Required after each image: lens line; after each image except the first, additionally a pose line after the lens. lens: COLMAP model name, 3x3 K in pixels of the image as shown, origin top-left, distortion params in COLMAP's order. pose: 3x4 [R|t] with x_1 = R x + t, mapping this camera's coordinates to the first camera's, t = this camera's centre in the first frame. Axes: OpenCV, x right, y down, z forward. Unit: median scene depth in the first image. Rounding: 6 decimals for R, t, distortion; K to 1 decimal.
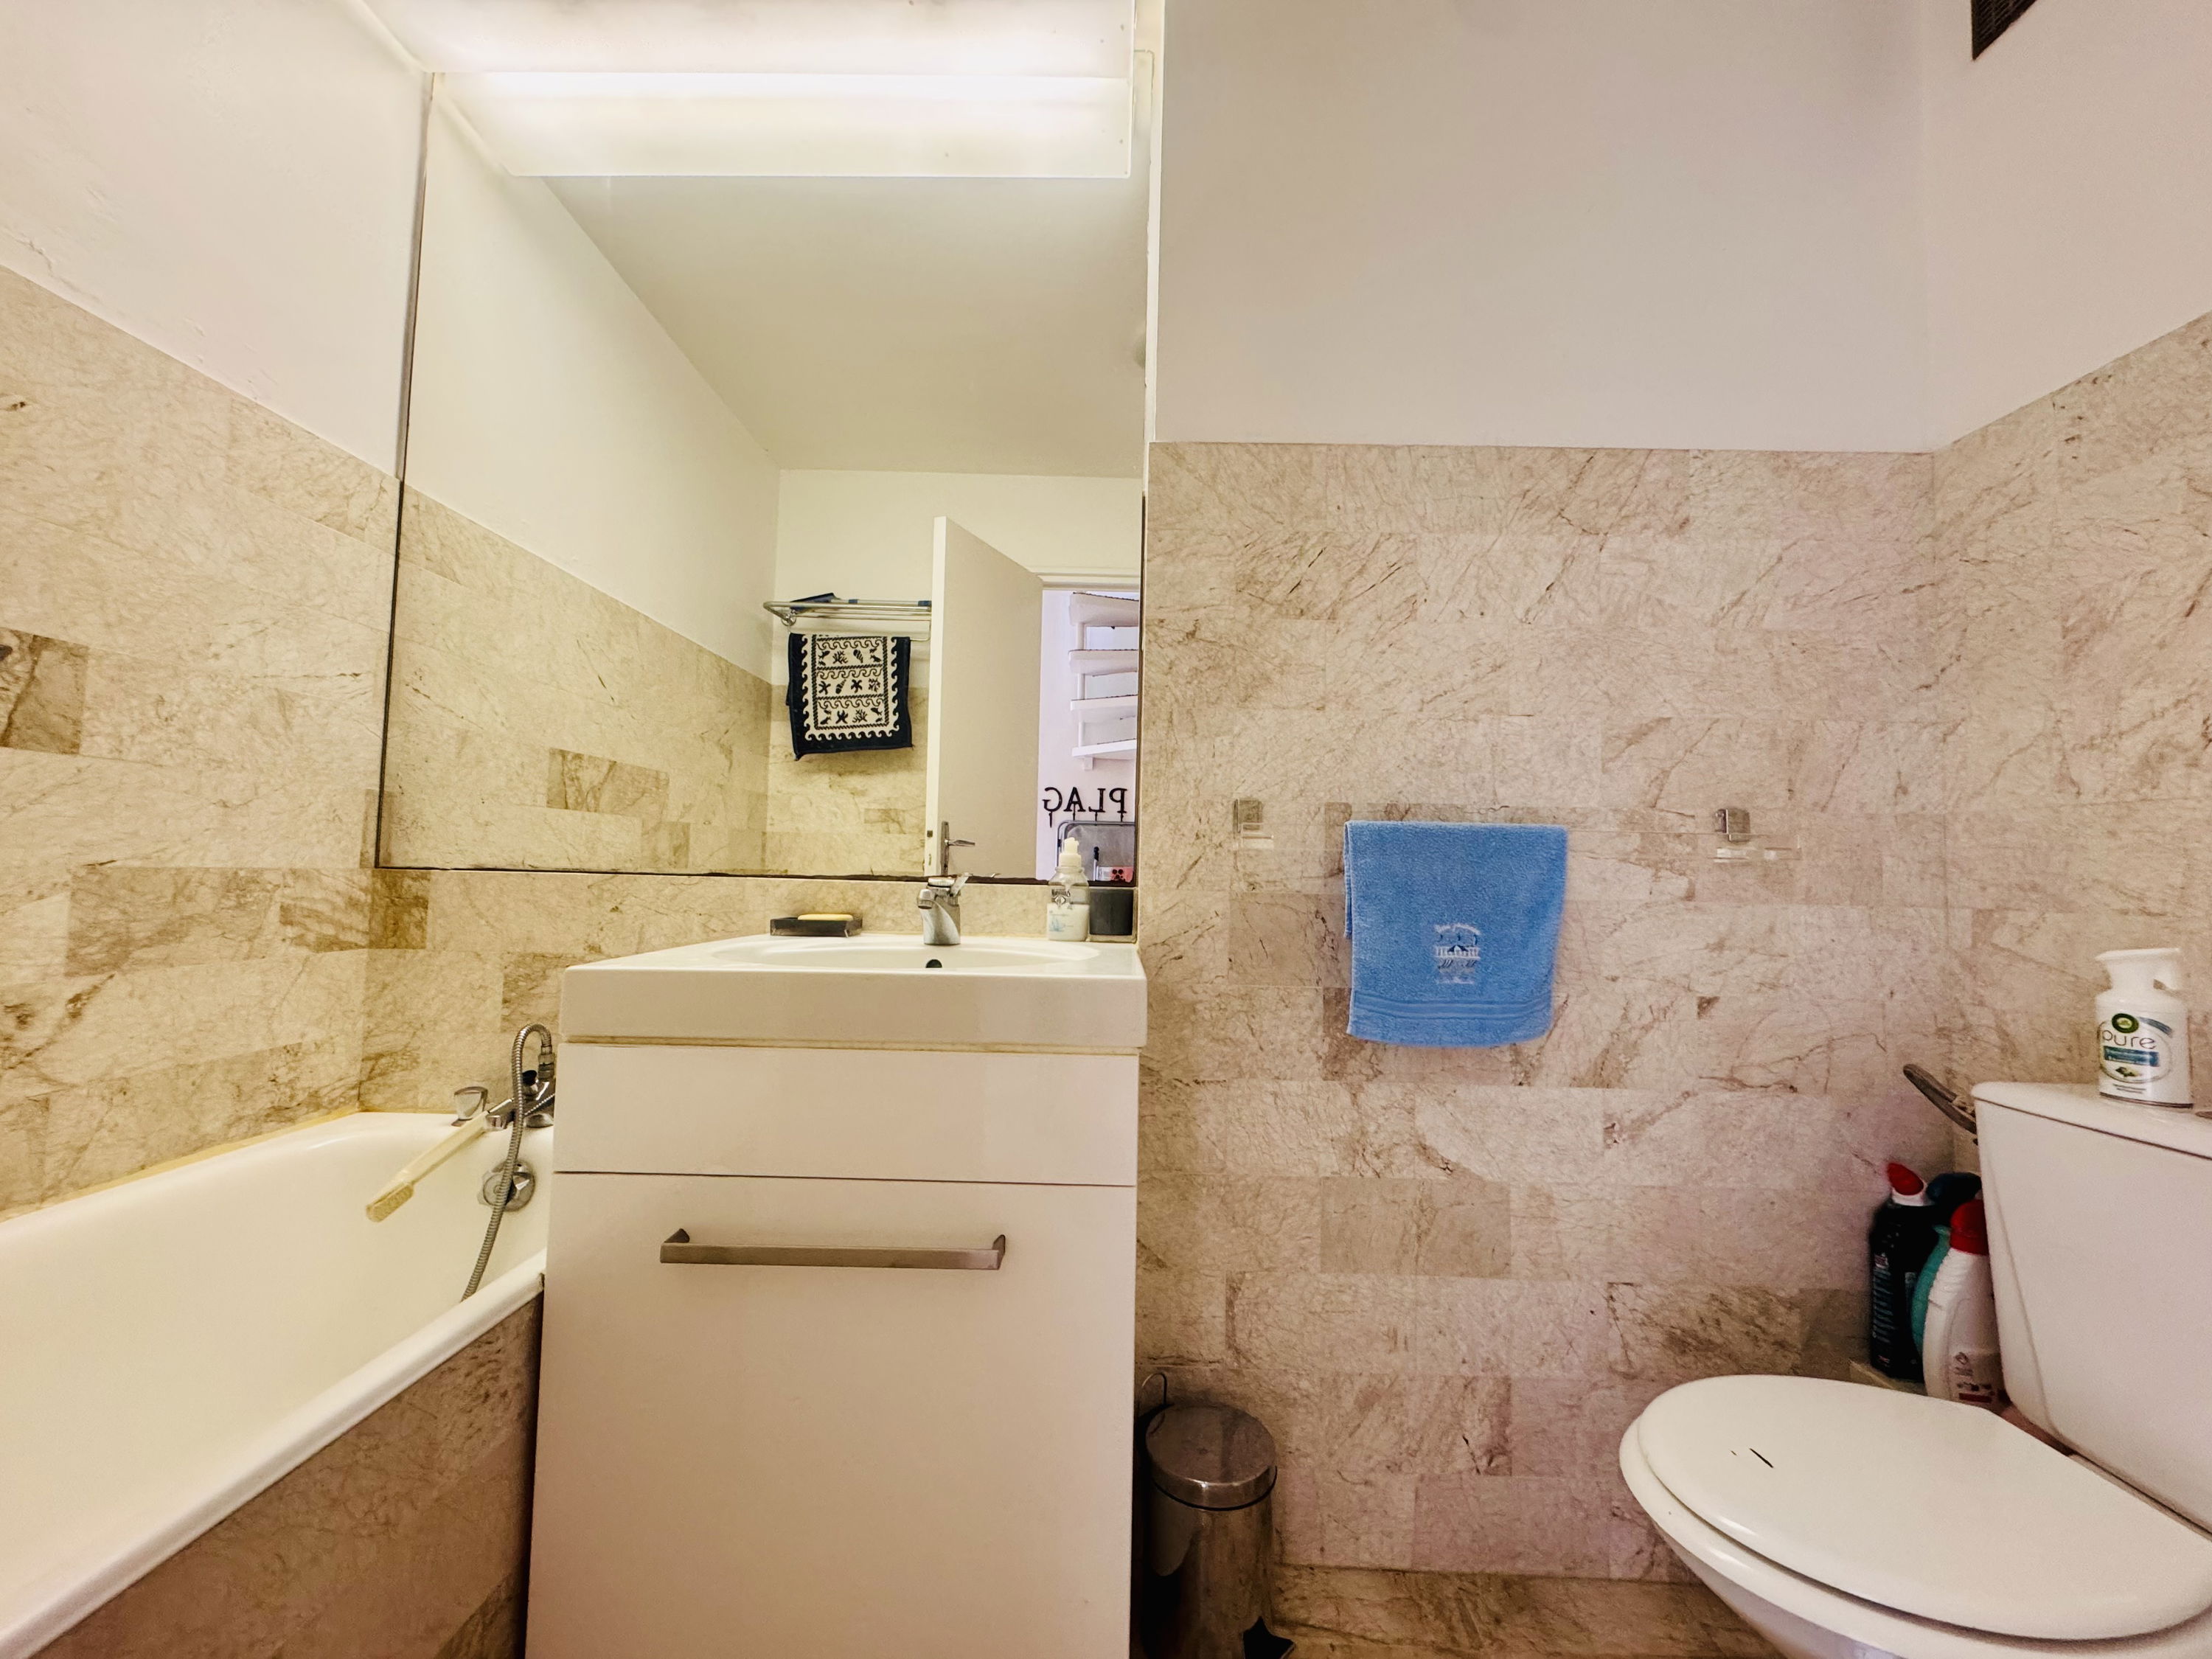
lens RADIAL K [[878.7, 0, 1096.9], [0, 878.7, 827.6], [0, 0, 1]] dist [-0.002973, 0.000255]
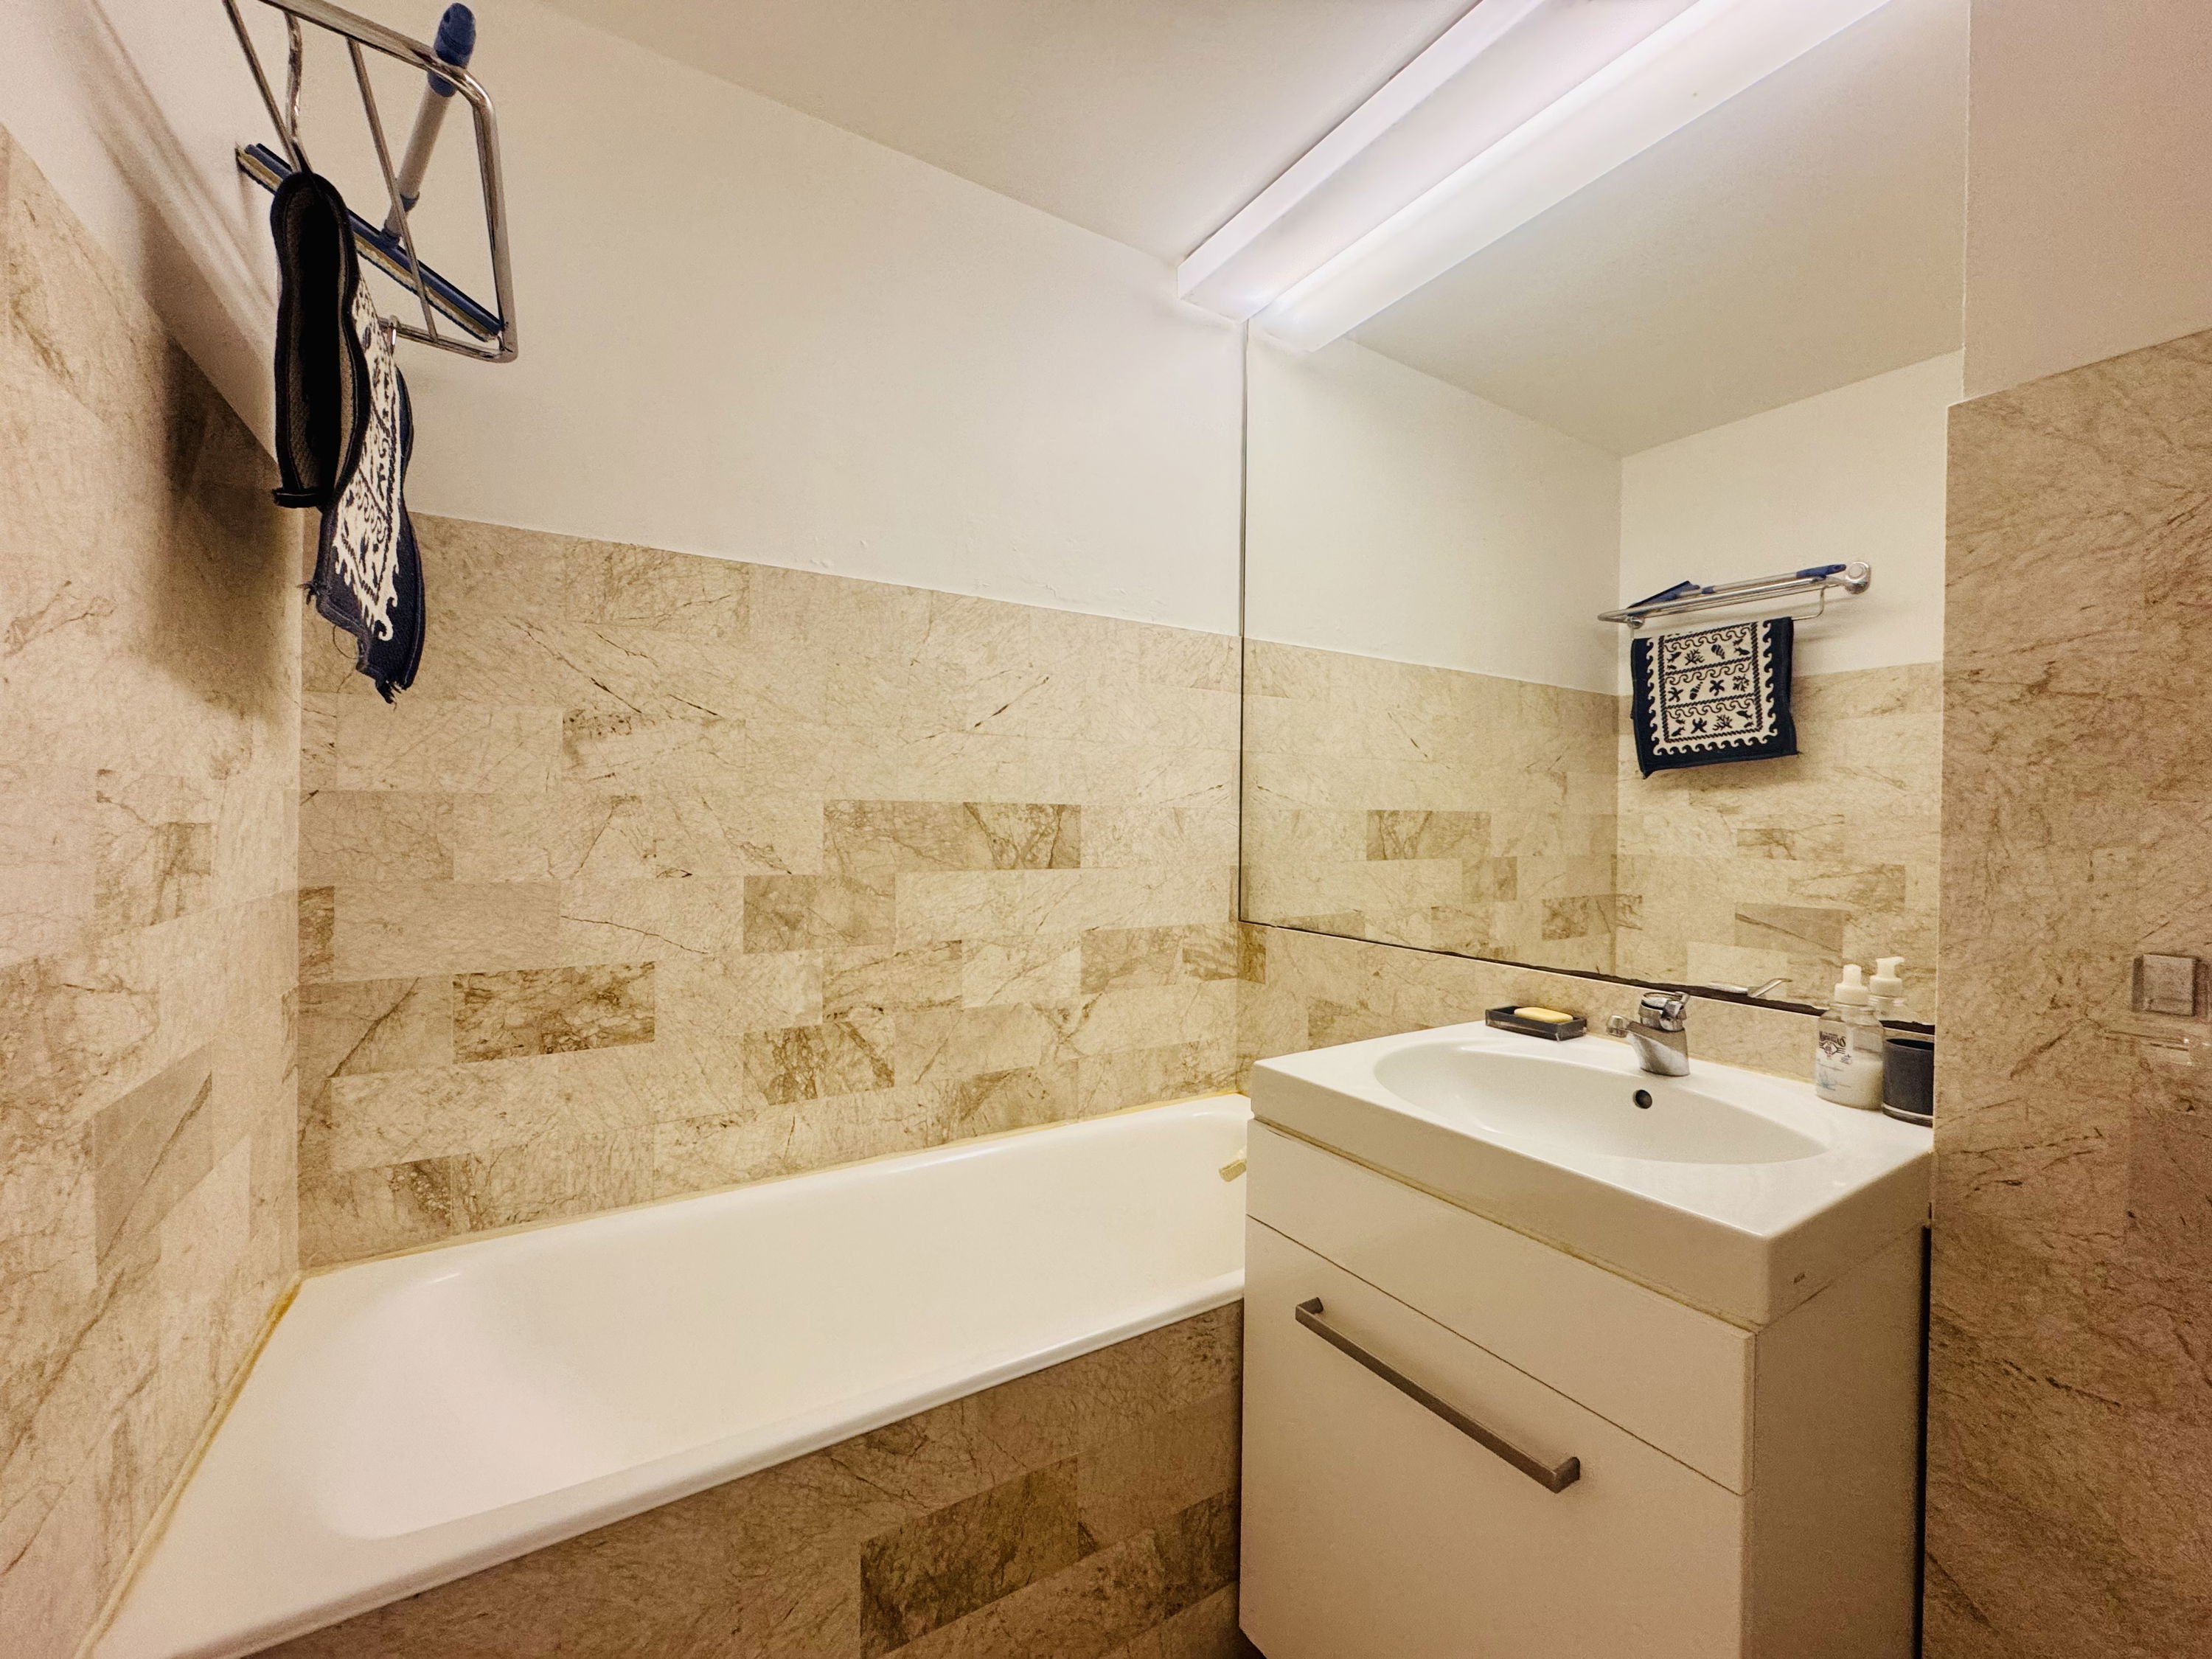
lens RADIAL K [[878.7, 0, 1106.4], [0, 878.7, 827.6], [0, 0, 1]] dist [-0.002973, 0.000255]
pose [[0.545832, -0.008079, -0.837855, 0.261825], [0.044641, 0.998814, 0.019451, -0.155037], [0.836704, -0.048019, 0.545545, 0.076028]]
